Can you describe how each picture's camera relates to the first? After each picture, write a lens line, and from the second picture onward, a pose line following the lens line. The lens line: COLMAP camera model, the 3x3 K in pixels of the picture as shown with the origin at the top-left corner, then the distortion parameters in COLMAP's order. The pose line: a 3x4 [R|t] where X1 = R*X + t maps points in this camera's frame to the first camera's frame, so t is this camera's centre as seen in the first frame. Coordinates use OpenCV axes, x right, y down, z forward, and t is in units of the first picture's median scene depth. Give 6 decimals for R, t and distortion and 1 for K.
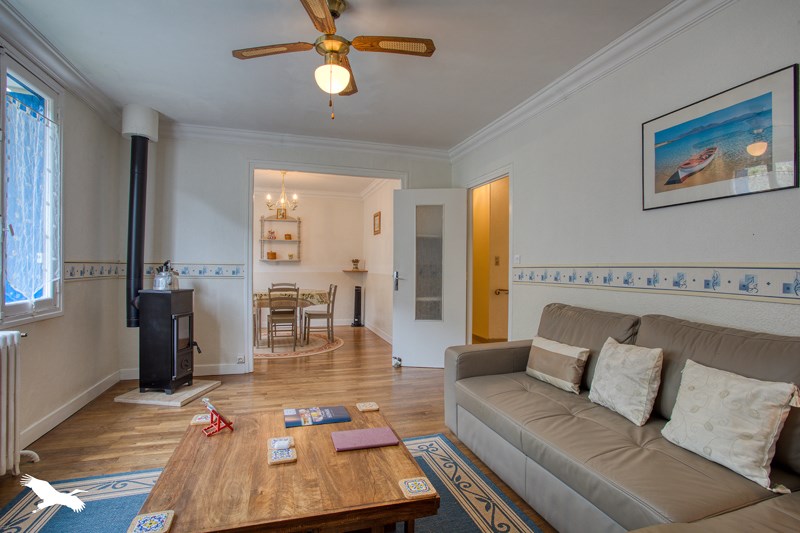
lens RADIAL K [[393.5, 0, 398.7], [0, 393.5, 265.6], [0, 0, 1]] dist [-0.031909, -0.000146]
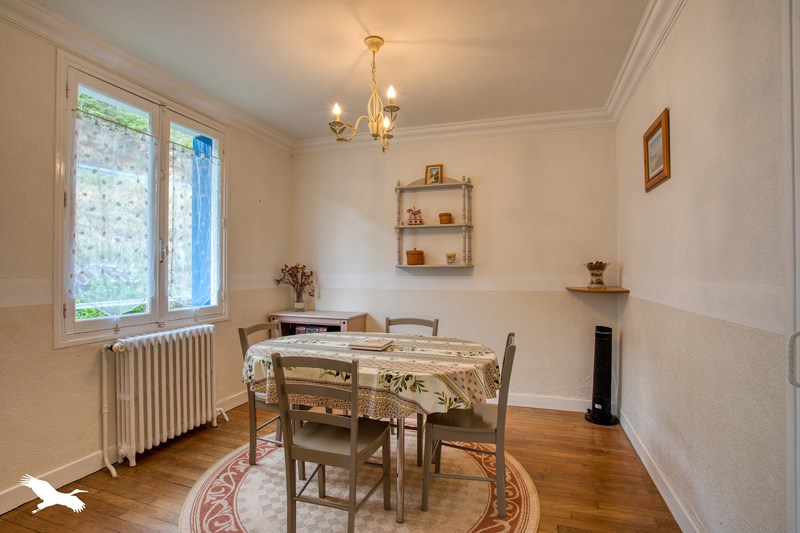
lens RADIAL K [[393.5, 0, 403.8], [0, 393.5, 268.2], [0, 0, 1]] dist [-0.031909, -0.000146]
pose [[0.814683, -0.003531, -0.579896, -0.036627], [0.003020, 0.999994, -0.001847, -0.010180], [0.579899, -0.000247, 0.814688, 0.561885]]
